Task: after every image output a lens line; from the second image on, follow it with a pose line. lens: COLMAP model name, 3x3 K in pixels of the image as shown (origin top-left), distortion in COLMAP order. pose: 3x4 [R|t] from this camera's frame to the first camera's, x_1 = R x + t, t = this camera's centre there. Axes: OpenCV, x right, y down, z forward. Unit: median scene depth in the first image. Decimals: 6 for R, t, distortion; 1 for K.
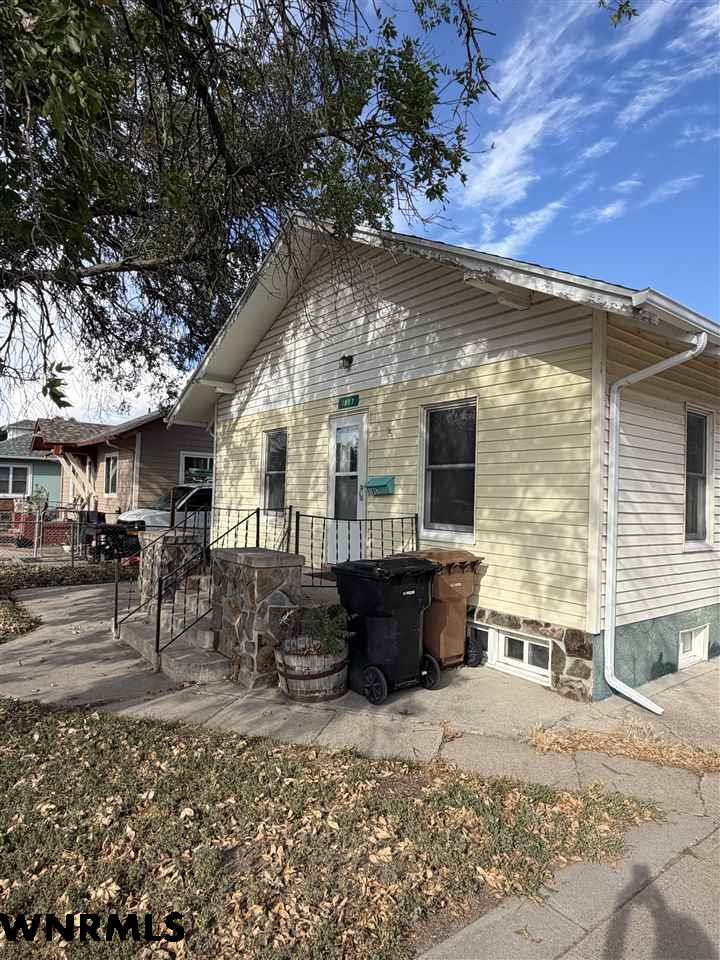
lens RADIAL K [[579.8, 0, 370.3], [0, 579.8, 483.1], [0, 0, 1]] dist [0.004076, -0.008508]
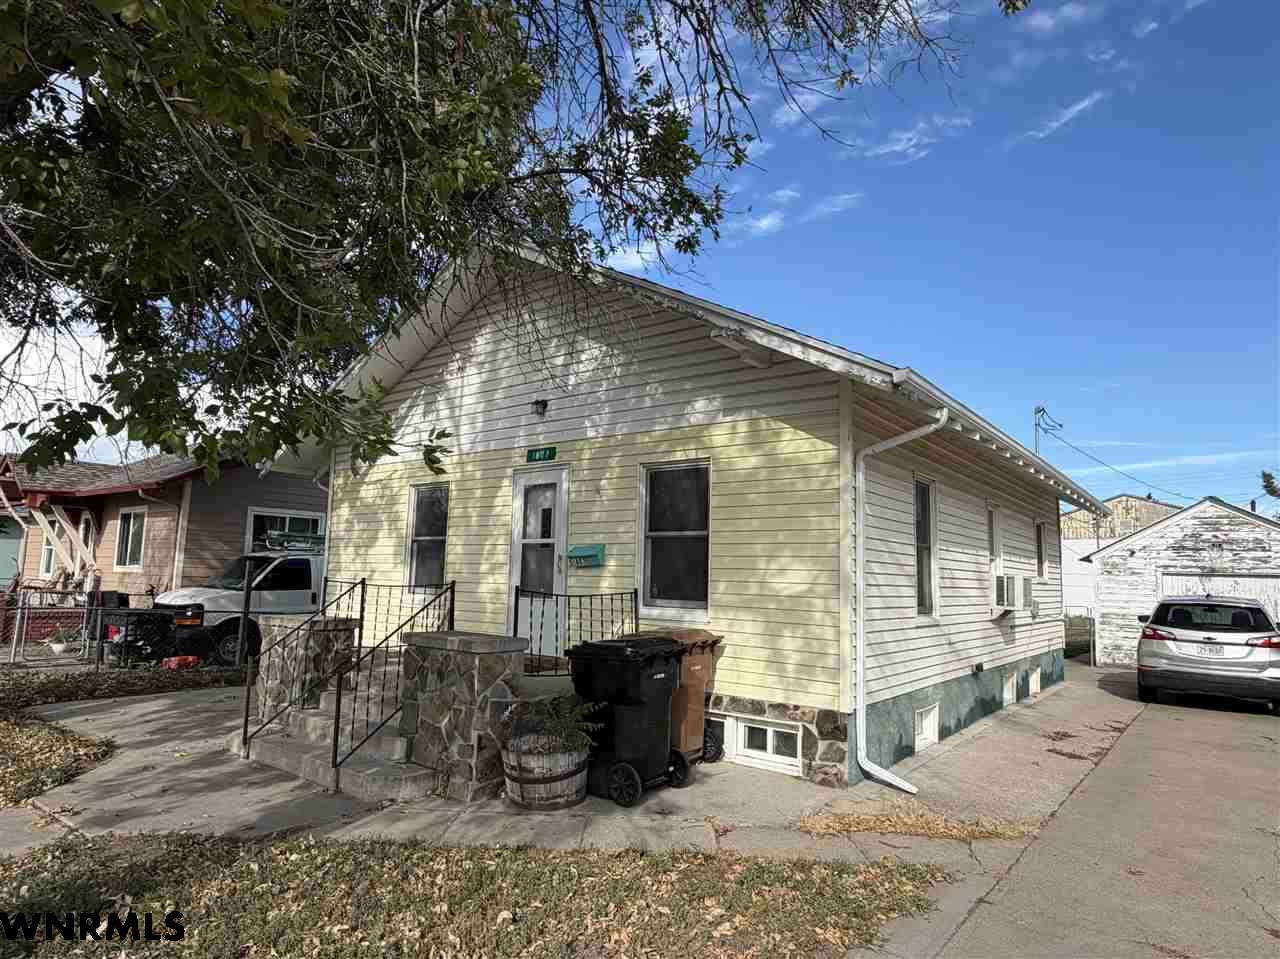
lens RADIAL K [[773.0, 0, 650.8], [0, 773.0, 486.0], [0, 0, 1]] dist [0.004076, -0.008508]
pose [[0.970436, 0.022541, 0.240305, -0.195339], [-0.002529, 0.996525, -0.083261, -0.003629], [-0.241347, 0.080192, 0.967120, -0.142363]]
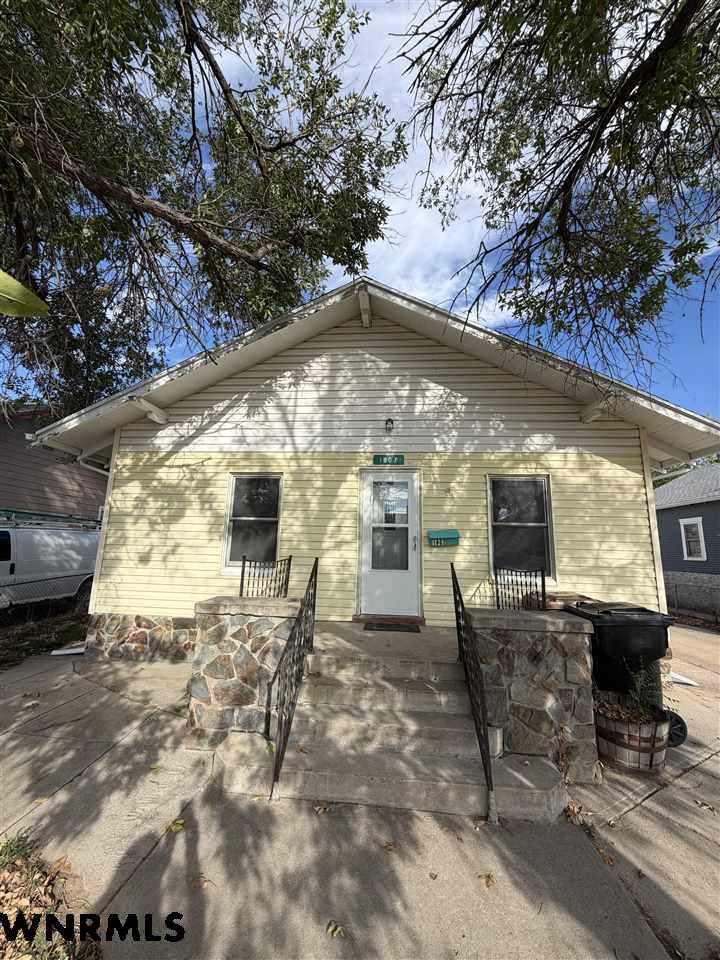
lens RADIAL K [[379.9, 0, 354.9], [0, 379.9, 476.0], [0, 0, 1]] dist [0.004090, -0.000246]
pose [[0.680445, 0.124455, 0.722153, -0.780275], [-0.026118, 0.988965, -0.145828, -0.001553], [-0.732334, 0.080367, 0.676187, 0.725190]]
